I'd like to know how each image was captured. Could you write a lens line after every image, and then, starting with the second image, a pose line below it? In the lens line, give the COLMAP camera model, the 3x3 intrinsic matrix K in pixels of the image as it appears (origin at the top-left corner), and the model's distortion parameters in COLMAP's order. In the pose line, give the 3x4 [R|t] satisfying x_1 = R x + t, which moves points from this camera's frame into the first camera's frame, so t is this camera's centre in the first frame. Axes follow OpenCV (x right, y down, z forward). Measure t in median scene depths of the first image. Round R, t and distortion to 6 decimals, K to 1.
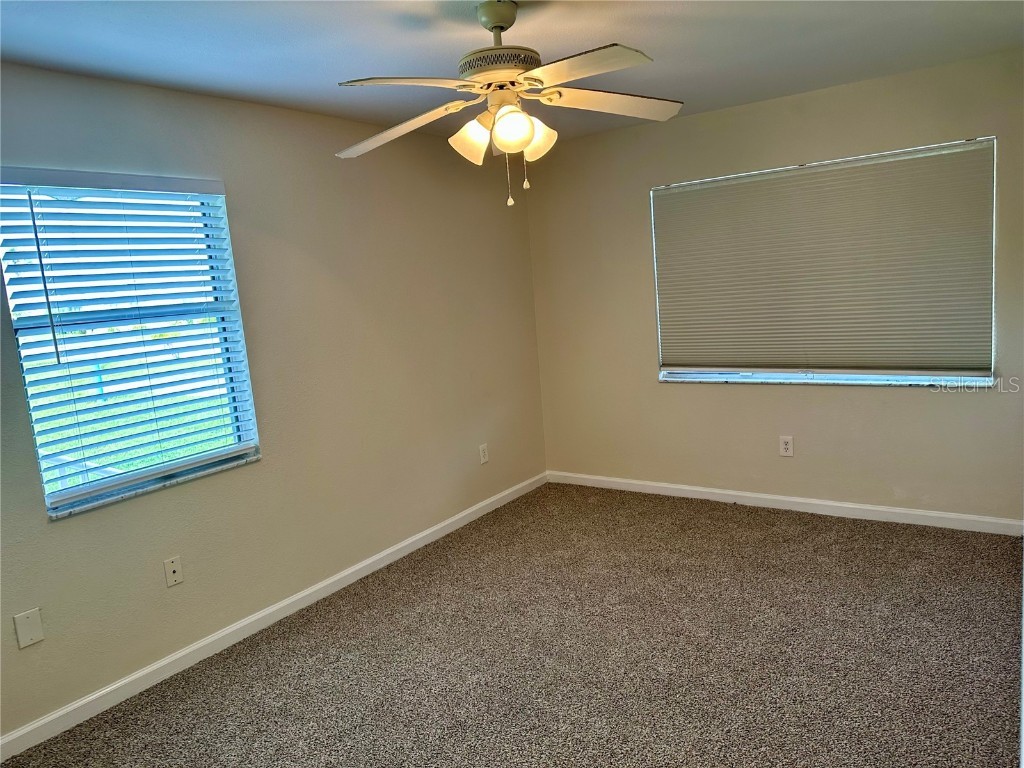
lens RADIAL K [[717.9, 0, 515.4], [0, 717.9, 382.2], [0, 0, 1]] dist [0.057679, -0.069053]
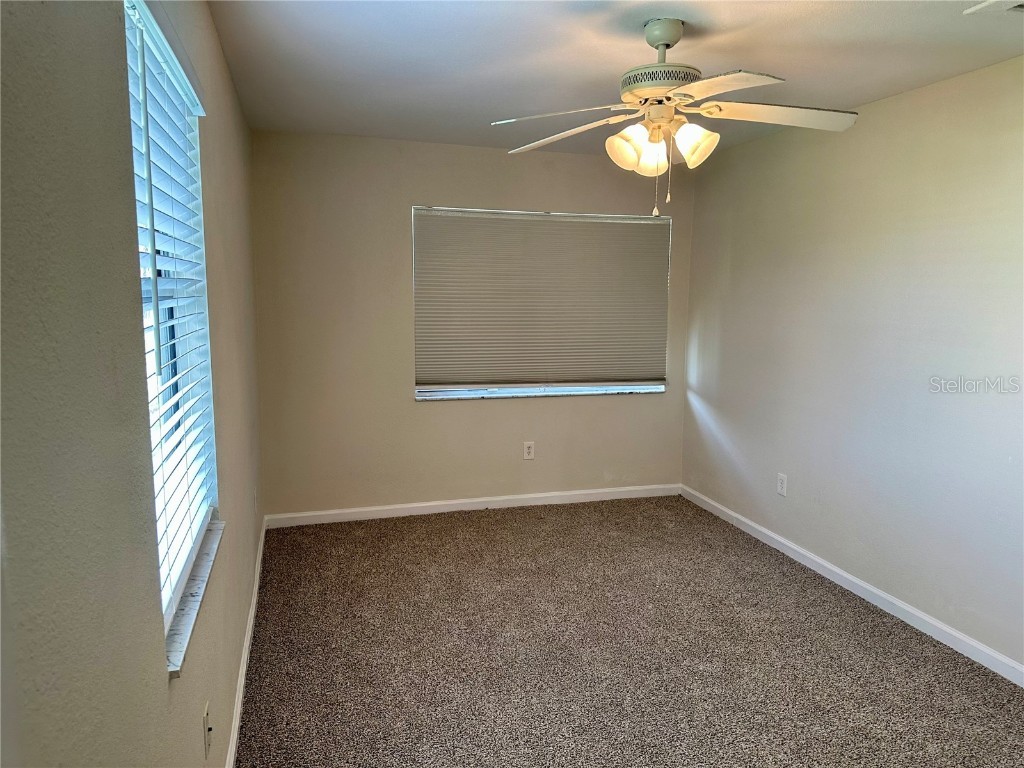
lens RADIAL K [[717.9, 0, 514.8], [0, 717.9, 383.6], [0, 0, 1]] dist [0.057679, -0.069053]
pose [[0.606964, -0.021784, 0.794431, -0.551898], [0.046962, 0.998861, -0.008490, -0.010069], [-0.793341, 0.042461, 0.607295, 0.315530]]
